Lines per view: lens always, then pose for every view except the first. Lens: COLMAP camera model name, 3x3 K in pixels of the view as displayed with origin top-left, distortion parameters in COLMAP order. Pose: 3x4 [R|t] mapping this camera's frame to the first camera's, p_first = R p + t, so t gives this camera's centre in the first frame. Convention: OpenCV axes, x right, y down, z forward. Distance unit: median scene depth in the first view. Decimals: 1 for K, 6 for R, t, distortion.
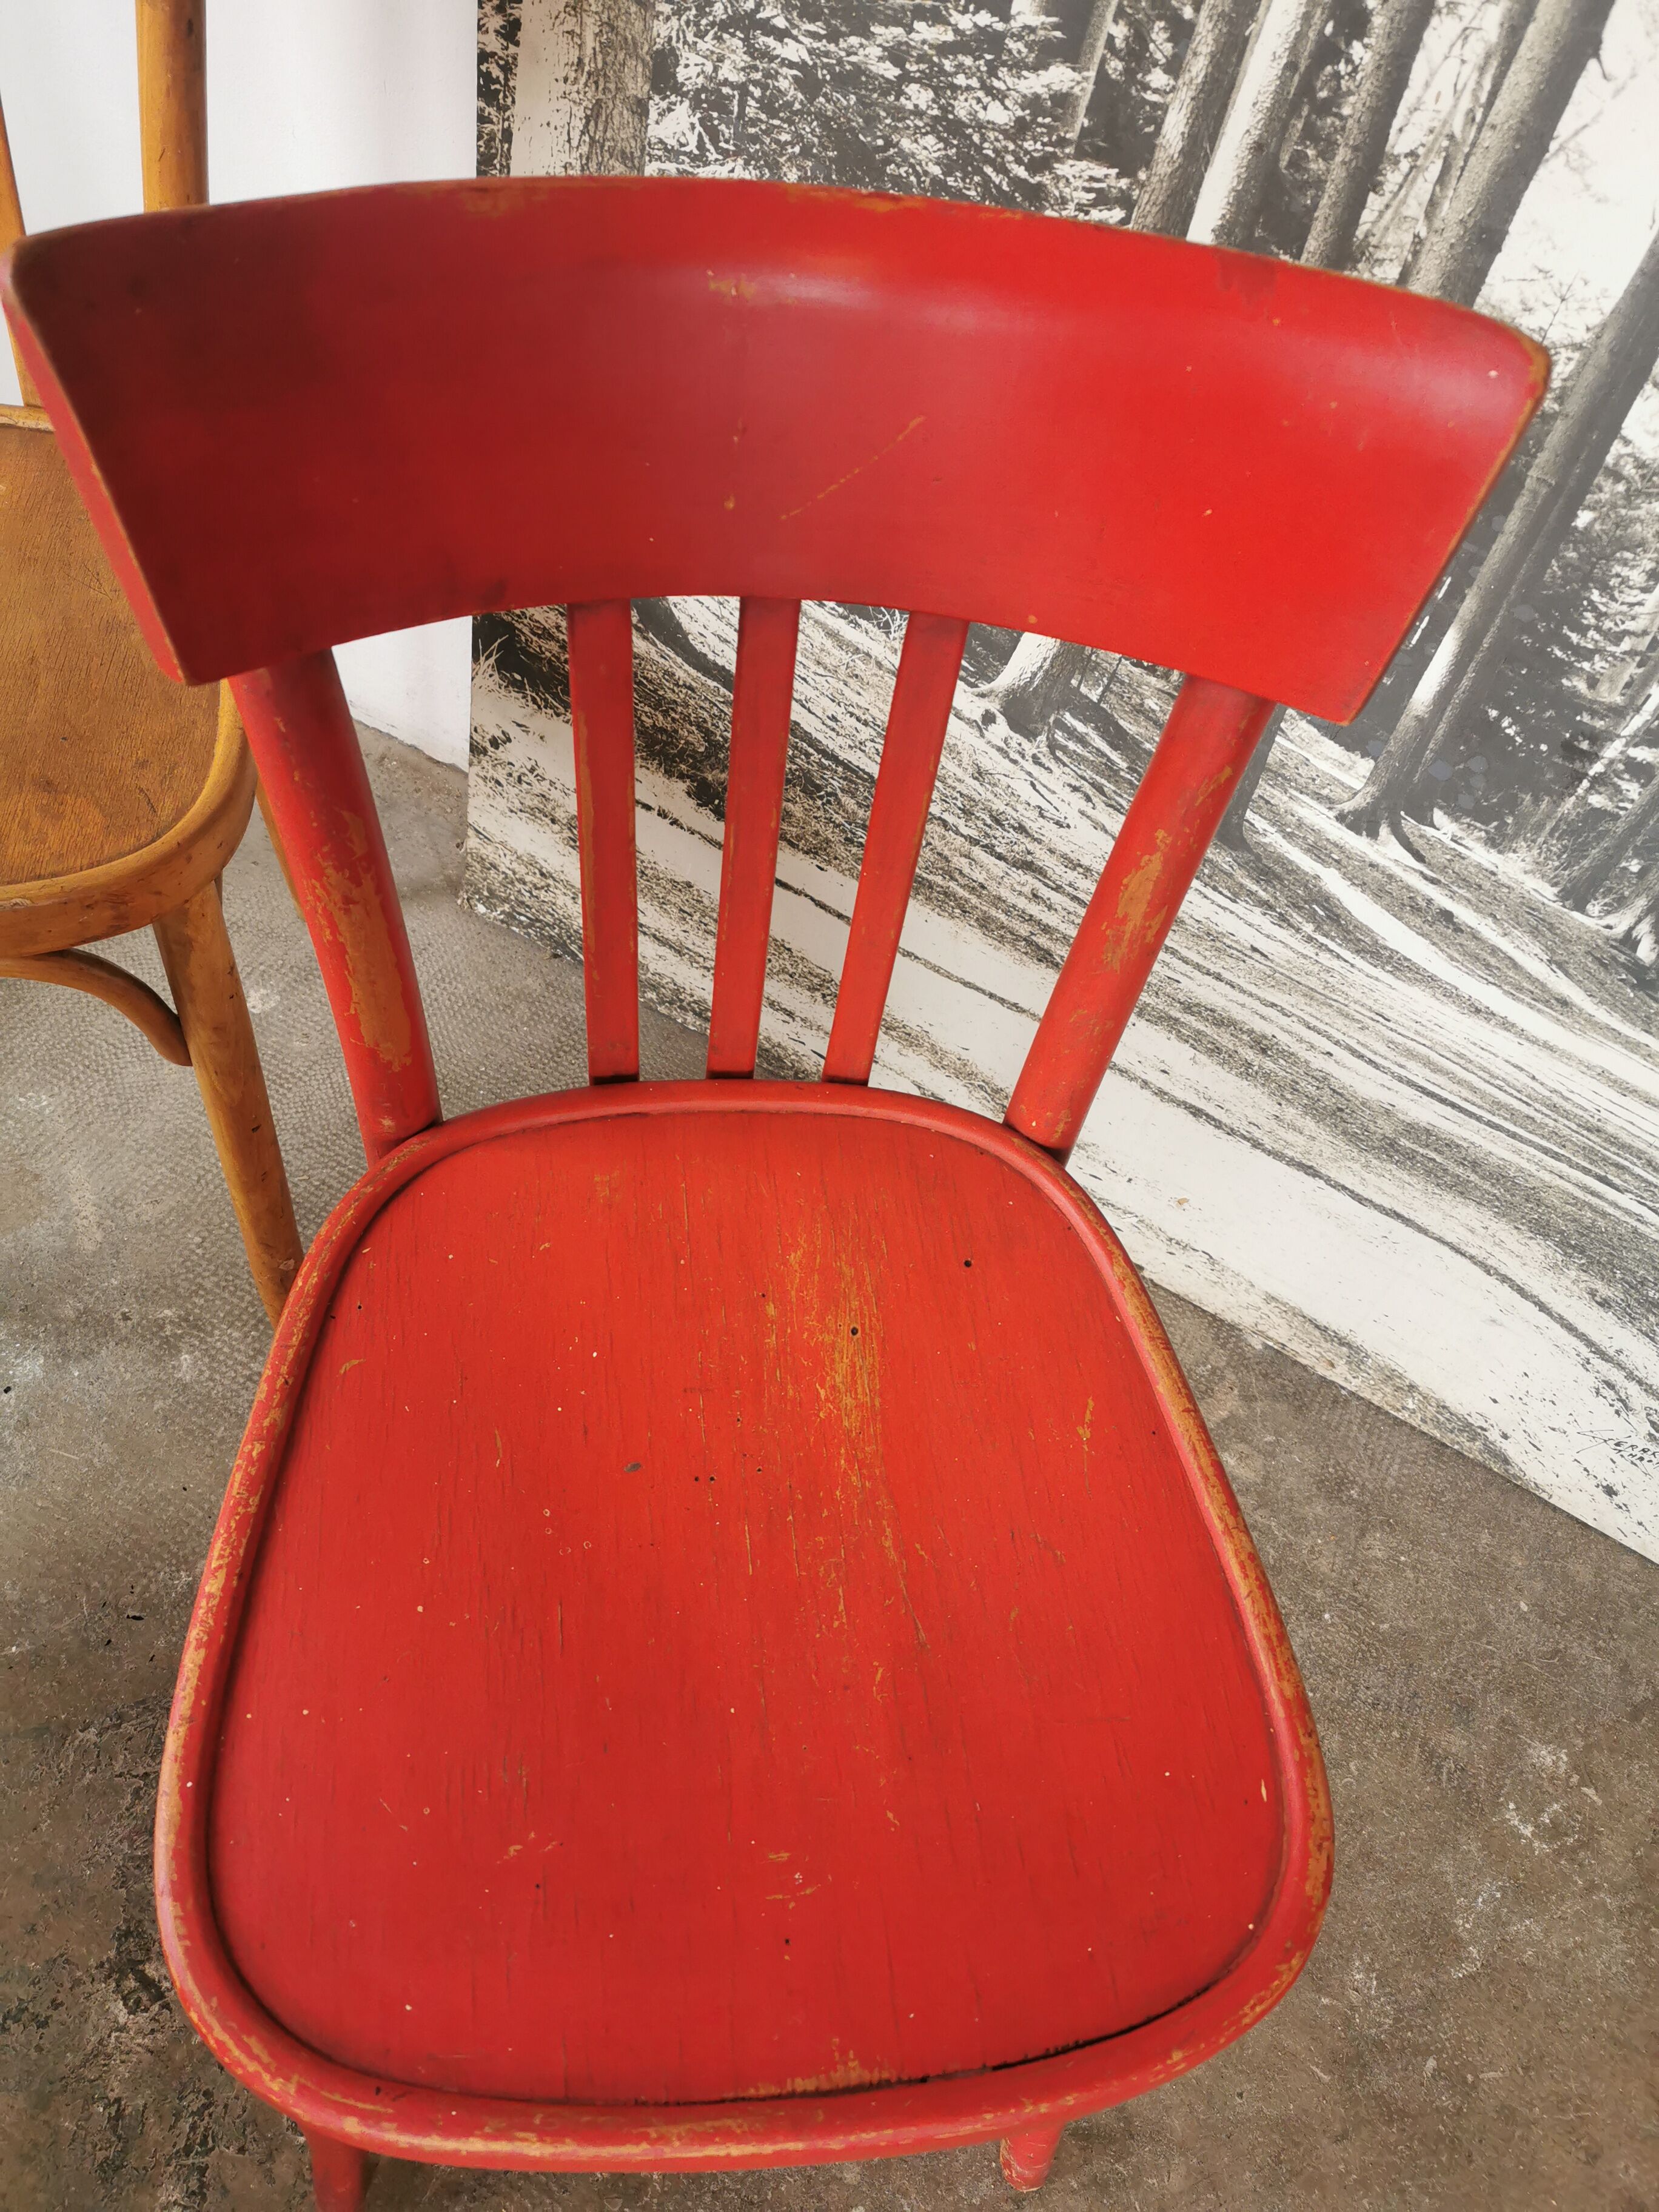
lens RADIAL K [[1710.0, 0, 836.5], [0, 1710.0, 1115.6], [0, 0, 1]] dist [0.055049, -0.083877]
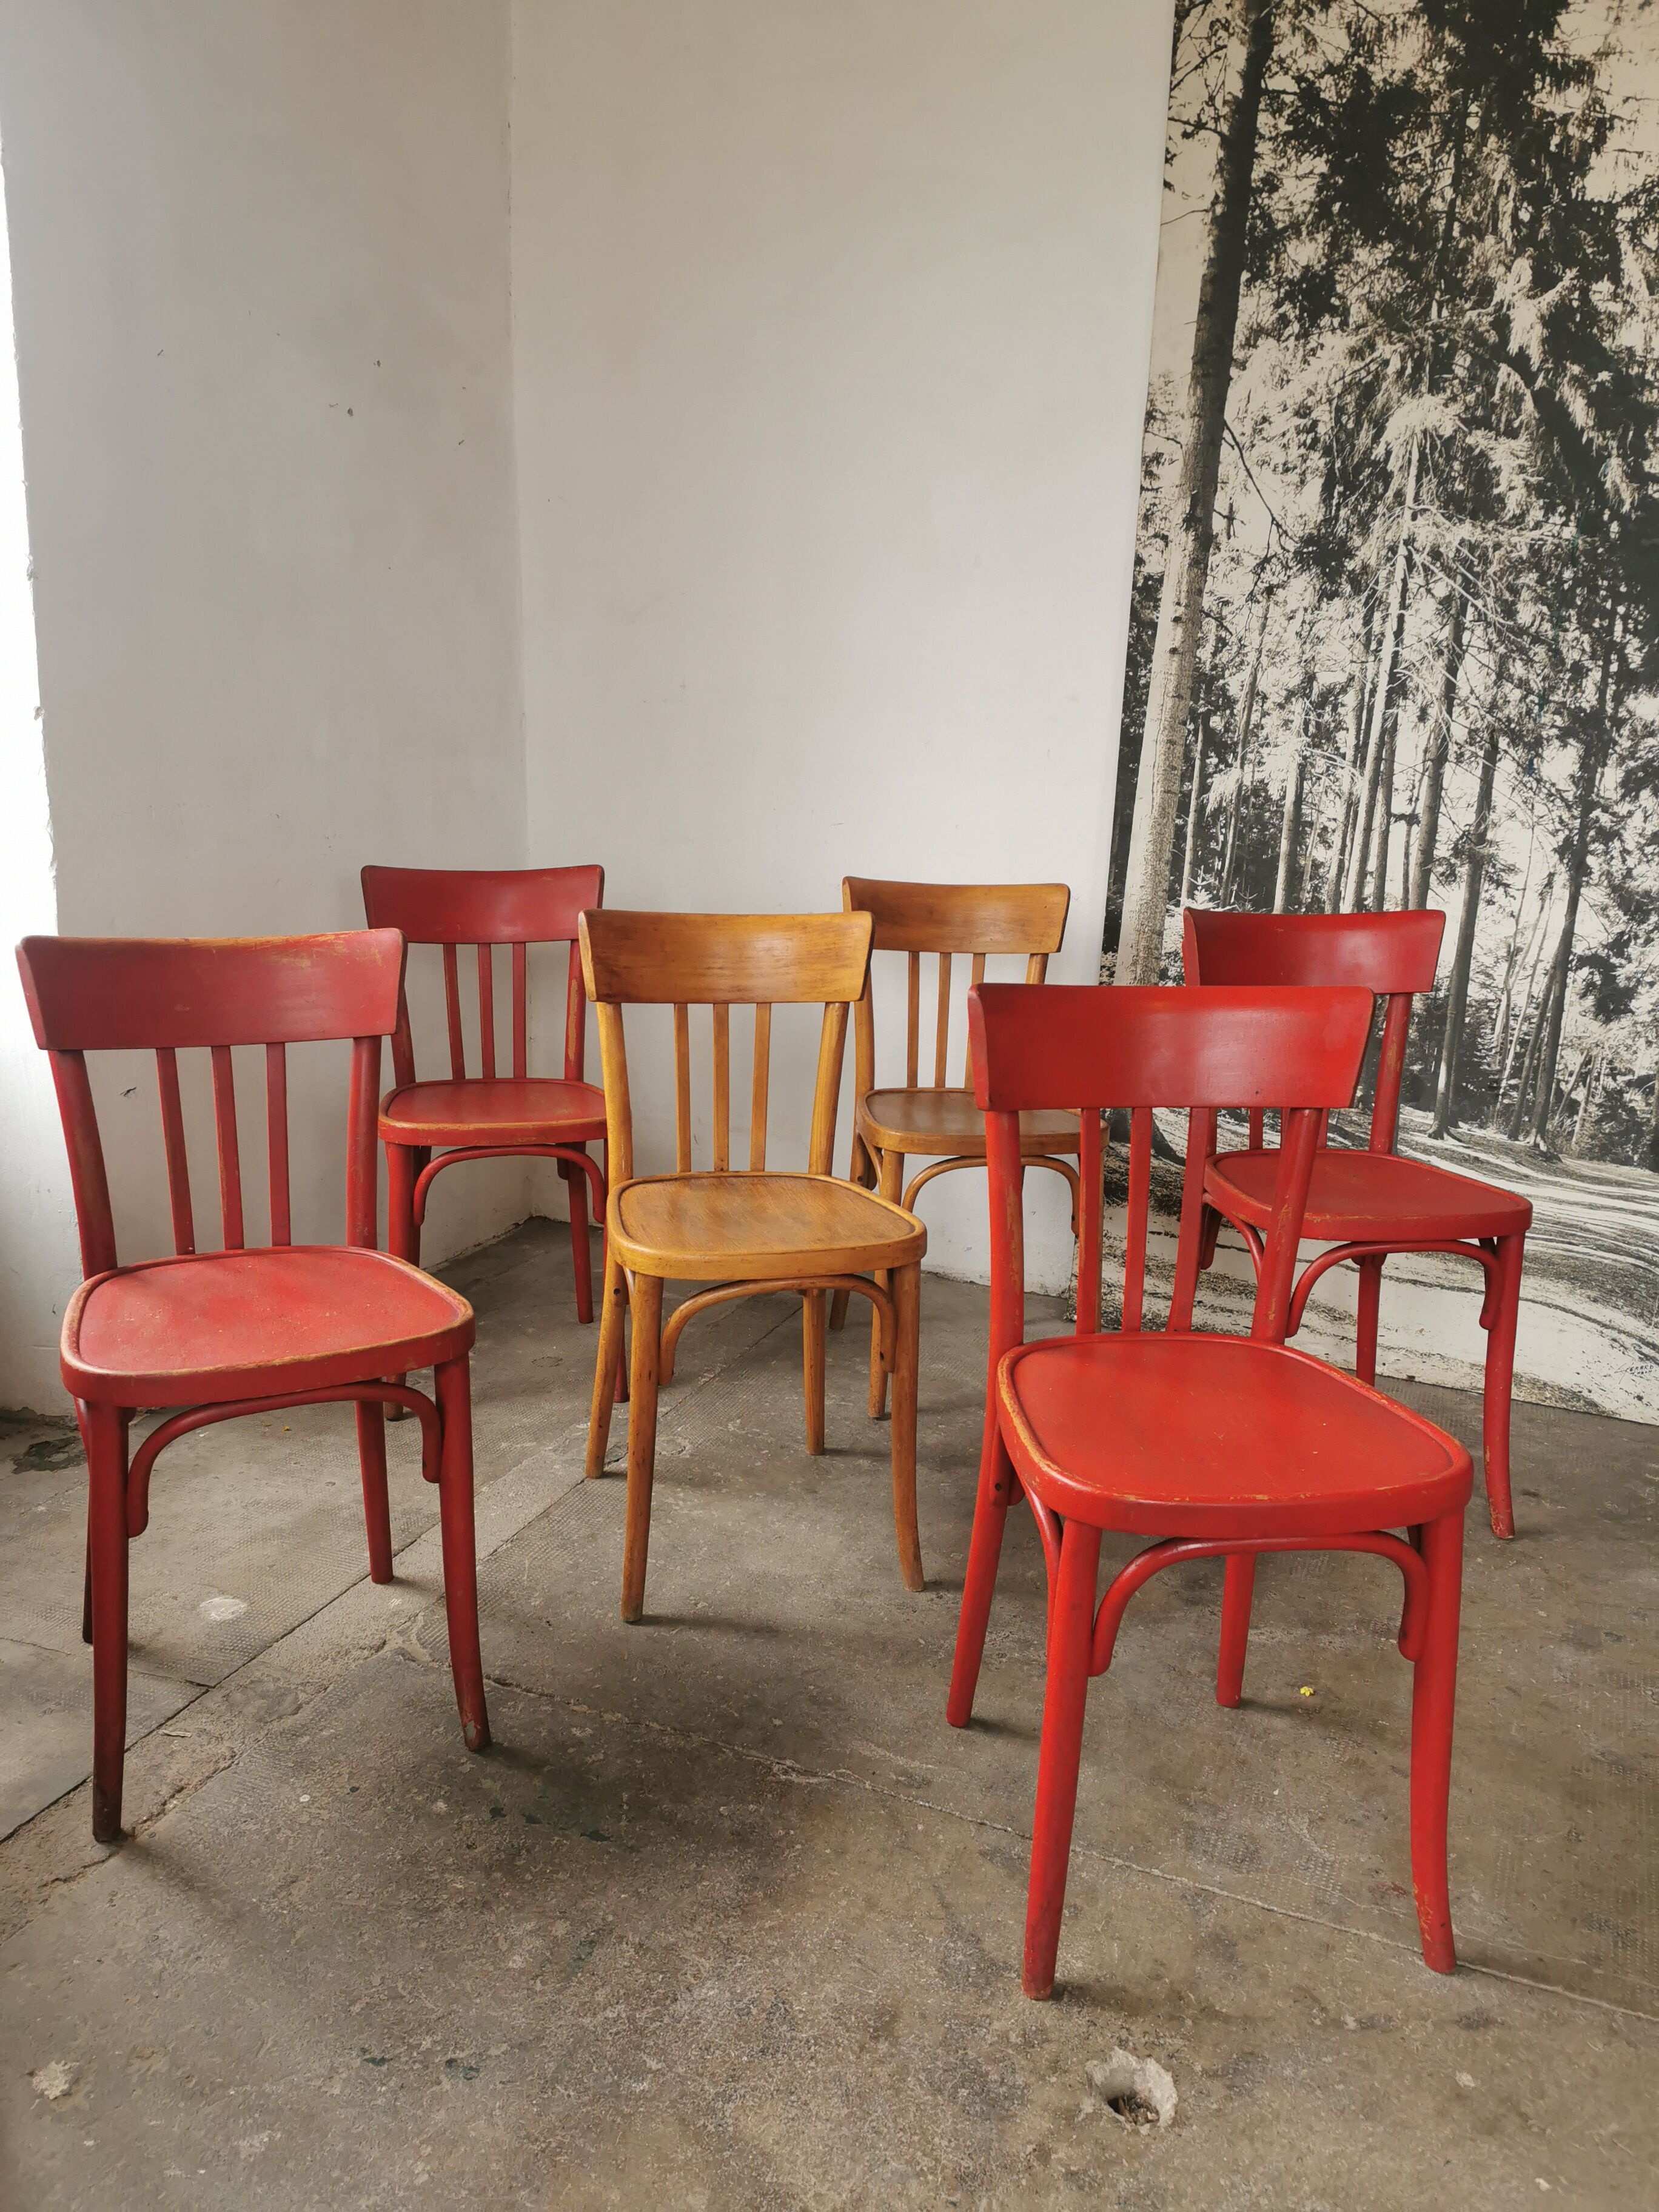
lens RADIAL K [[1710.0, 0, 832.0], [0, 1710.0, 1090.6], [0, 0, 1]] dist [0.055049, -0.083877]
pose [[0.990737, -0.108238, 0.082003, -0.878246], [0.135309, 0.735907, -0.663425, 1.451254], [0.011461, 0.668375, 0.743736, -1.164947]]
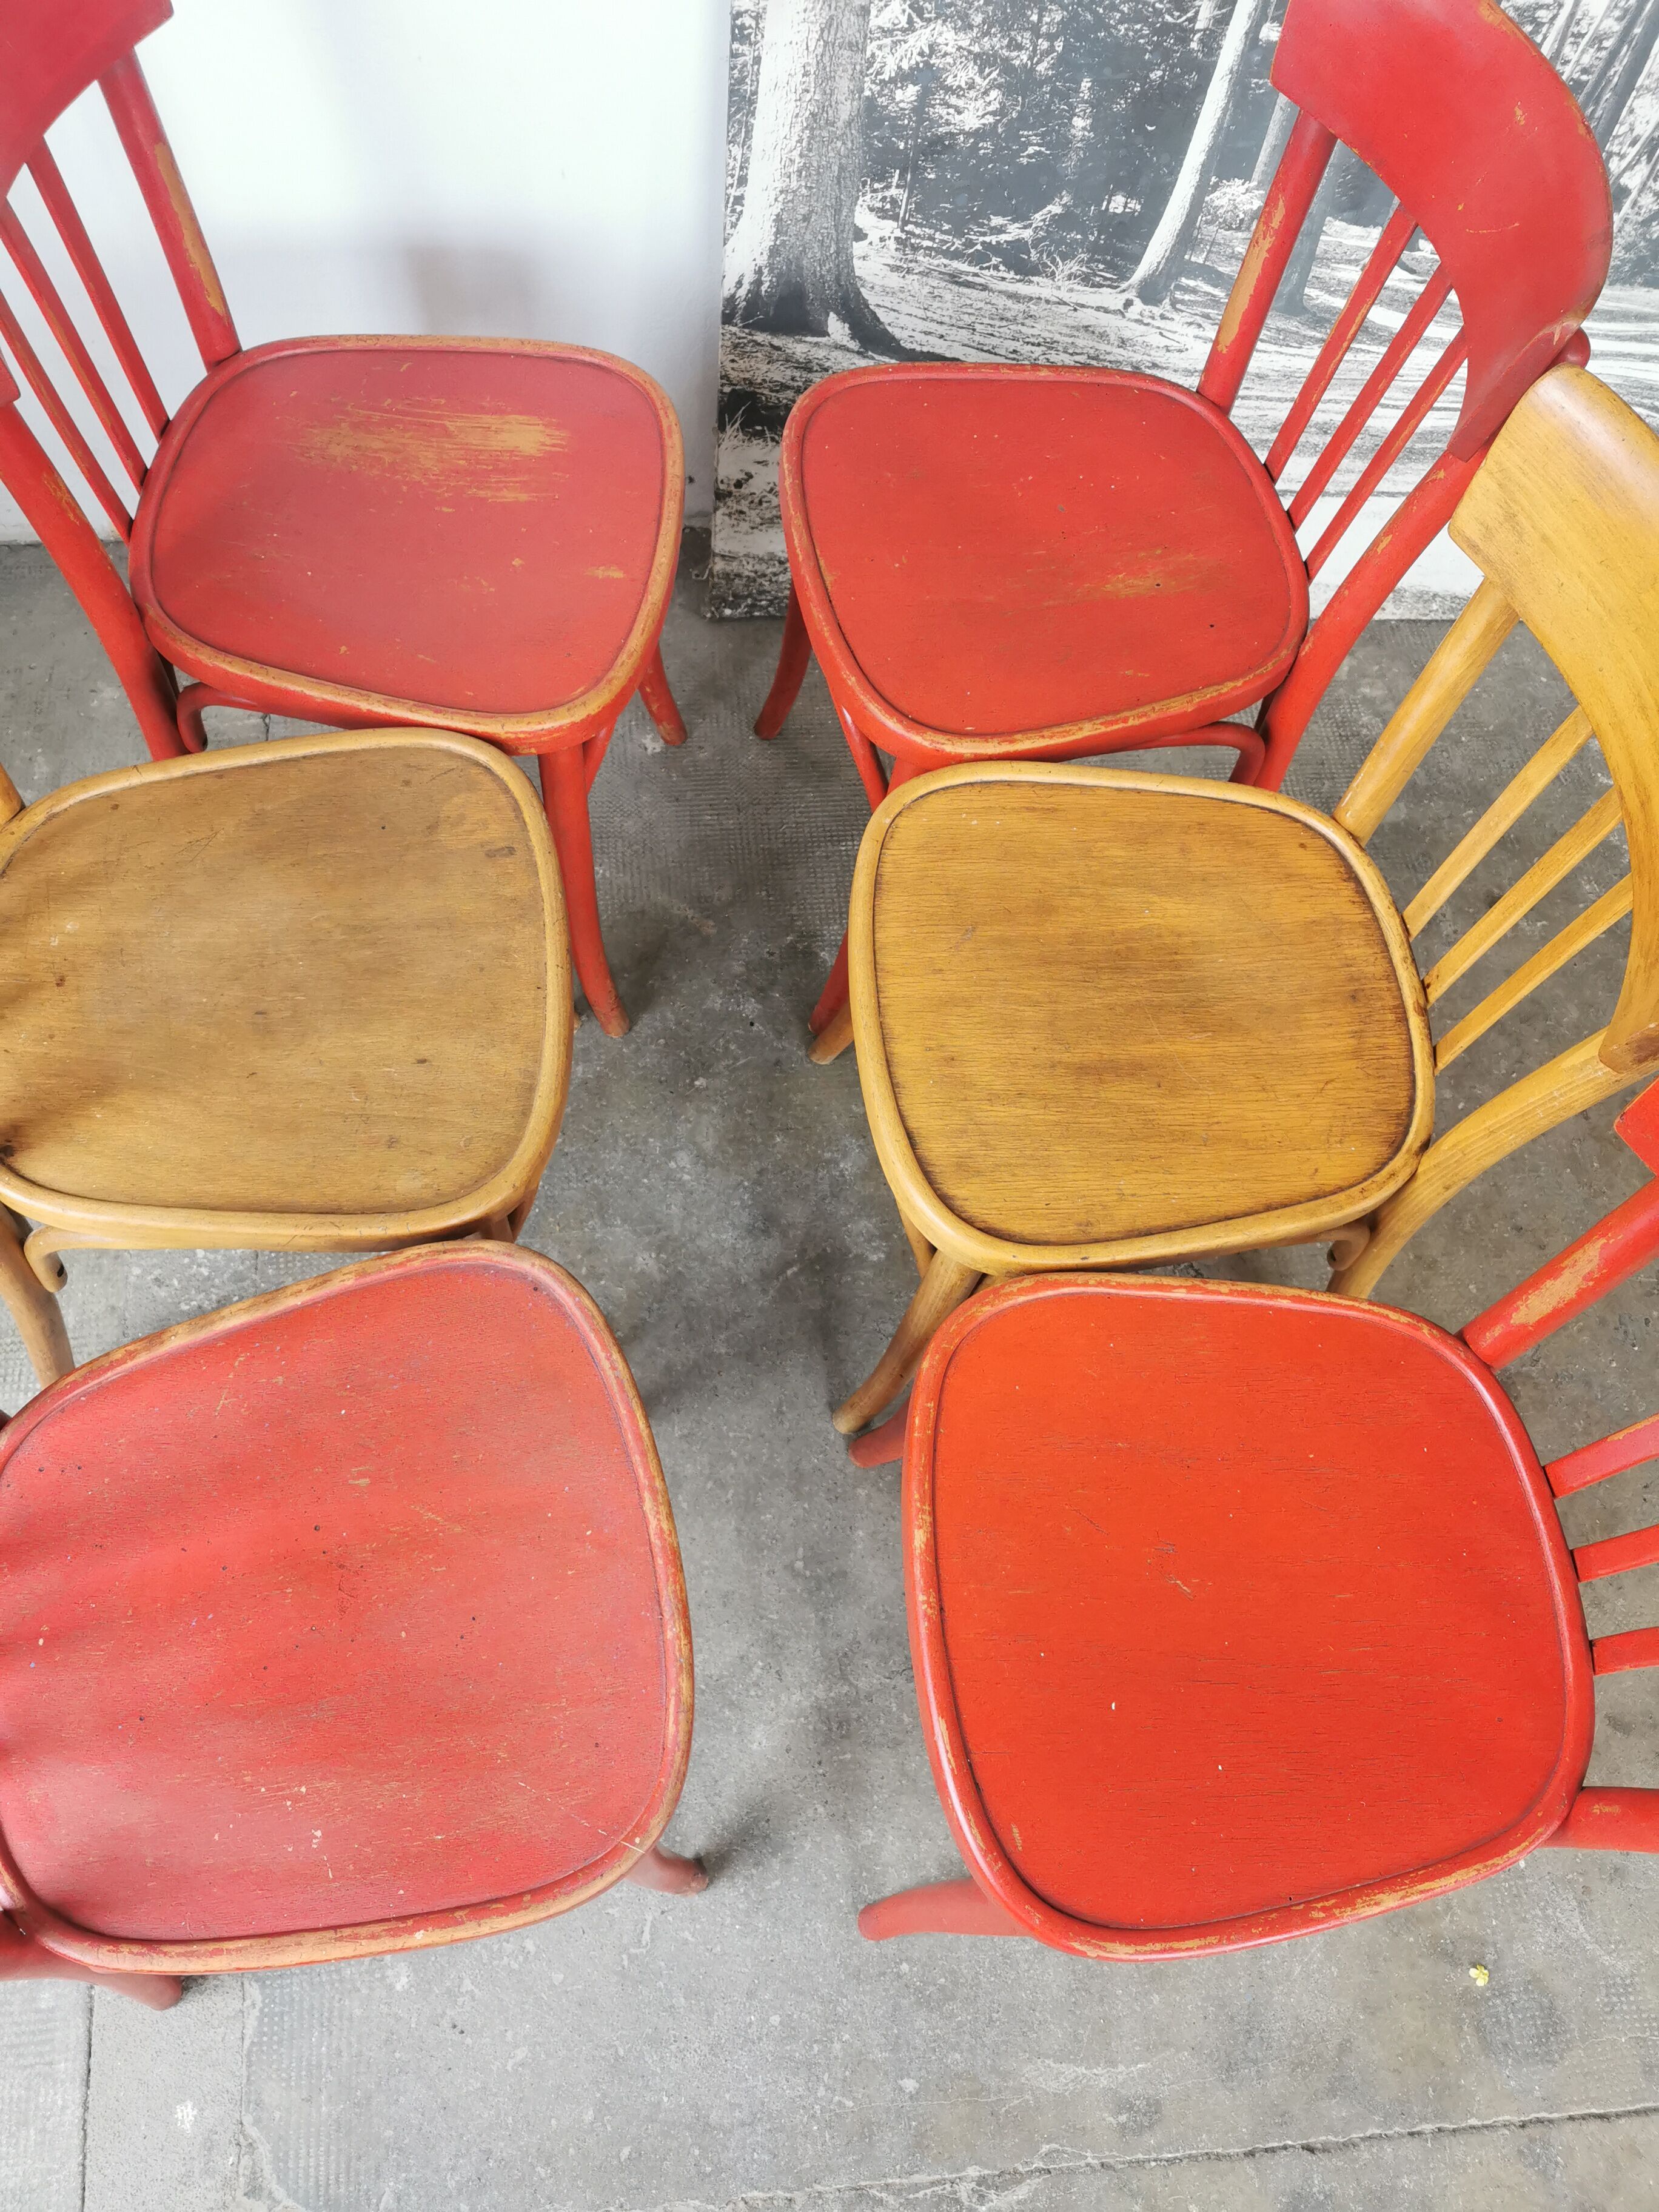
lens RADIAL K [[1710.0, 0, 816.4], [0, 1710.0, 1089.8], [0, 0, 1]] dist [0.055049, -0.083877]
pose [[0.830257, -0.523580, 0.191145, -0.778299], [0.463600, 0.839070, 0.284671, -0.202450], [-0.309432, -0.147735, 0.939375, -0.452834]]
